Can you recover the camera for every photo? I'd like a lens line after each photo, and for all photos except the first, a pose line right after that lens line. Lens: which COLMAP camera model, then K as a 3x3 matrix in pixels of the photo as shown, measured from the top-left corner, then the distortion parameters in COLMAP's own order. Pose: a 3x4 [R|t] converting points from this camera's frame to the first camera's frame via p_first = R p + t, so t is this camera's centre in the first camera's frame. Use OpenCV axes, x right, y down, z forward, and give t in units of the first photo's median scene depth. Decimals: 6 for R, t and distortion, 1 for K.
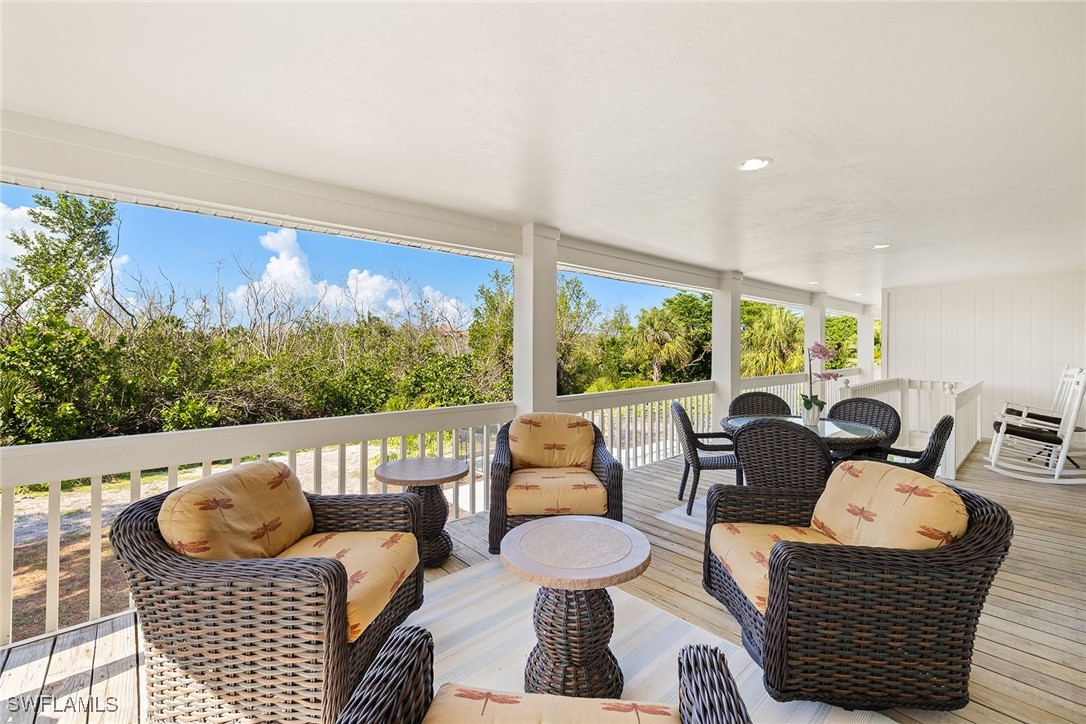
lens RADIAL K [[456.1, 0, 543.6], [0, 456.1, 353.5], [0, 0, 1]] dist [-0.004315, -0.000329]
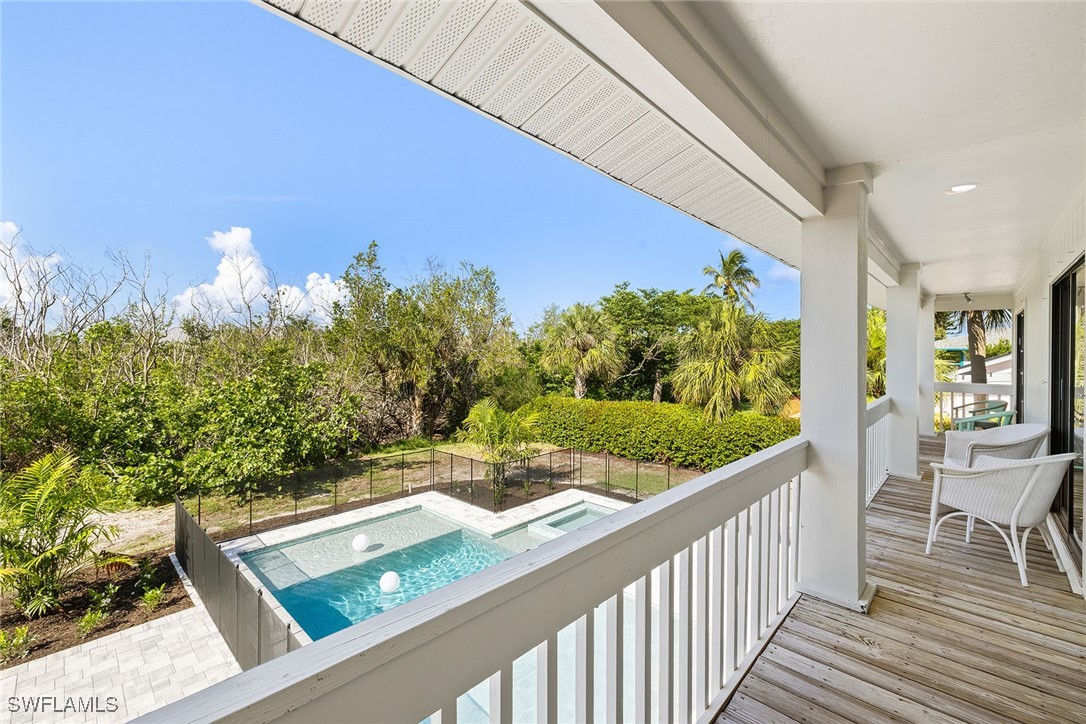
lens RADIAL K [[456.1, 0, 541.4], [0, 456.1, 362.3], [0, 0, 1]] dist [-0.004315, -0.000329]
pose [[0.996752, -0.000648, 0.080527, 0.120458], [0.000290, 0.999990, 0.004459, -0.003197], [-0.080529, -0.004421, 0.996742, 0.228292]]
